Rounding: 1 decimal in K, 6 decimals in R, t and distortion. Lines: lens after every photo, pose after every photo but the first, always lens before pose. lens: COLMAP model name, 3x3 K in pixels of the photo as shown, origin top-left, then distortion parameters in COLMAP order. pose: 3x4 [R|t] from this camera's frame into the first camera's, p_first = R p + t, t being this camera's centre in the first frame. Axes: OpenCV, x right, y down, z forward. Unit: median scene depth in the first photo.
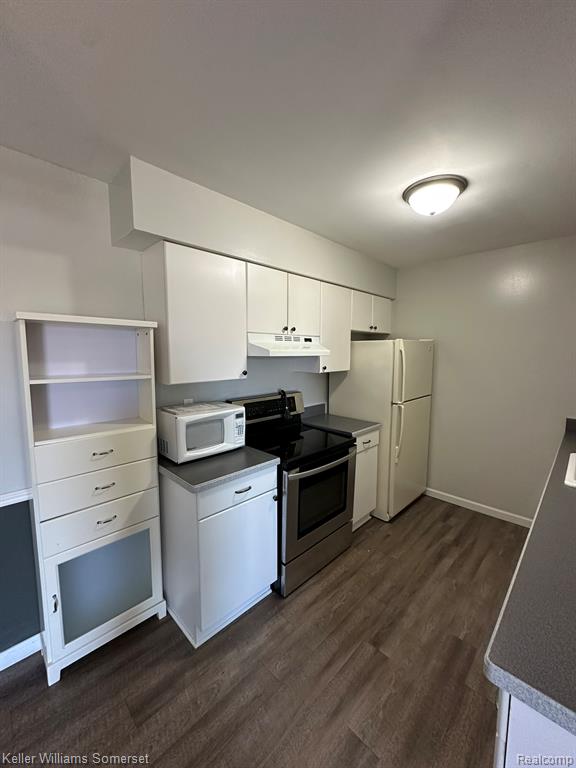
lens RADIAL K [[307.2, 0, 288.4], [0, 307.2, 384.8], [0, 0, 1]] dist [-0.000711, -0.000036]
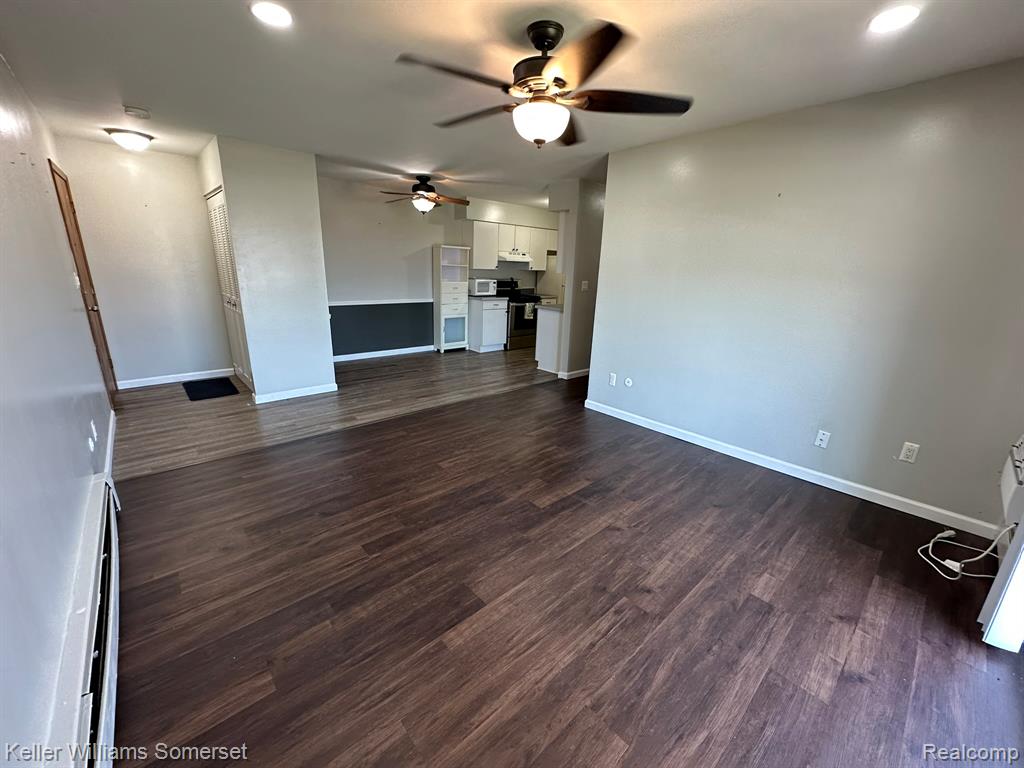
lens RADIAL K [[409.6, 0, 509.1], [0, 409.6, 382.3], [0, 0, 1]] dist [-0.000711, -0.000036]
pose [[0.997287, 0.051364, -0.052730, 0.200191], [-0.041094, 0.982787, 0.180112, 0.299846], [0.061073, -0.177457, 0.982232, -2.656669]]
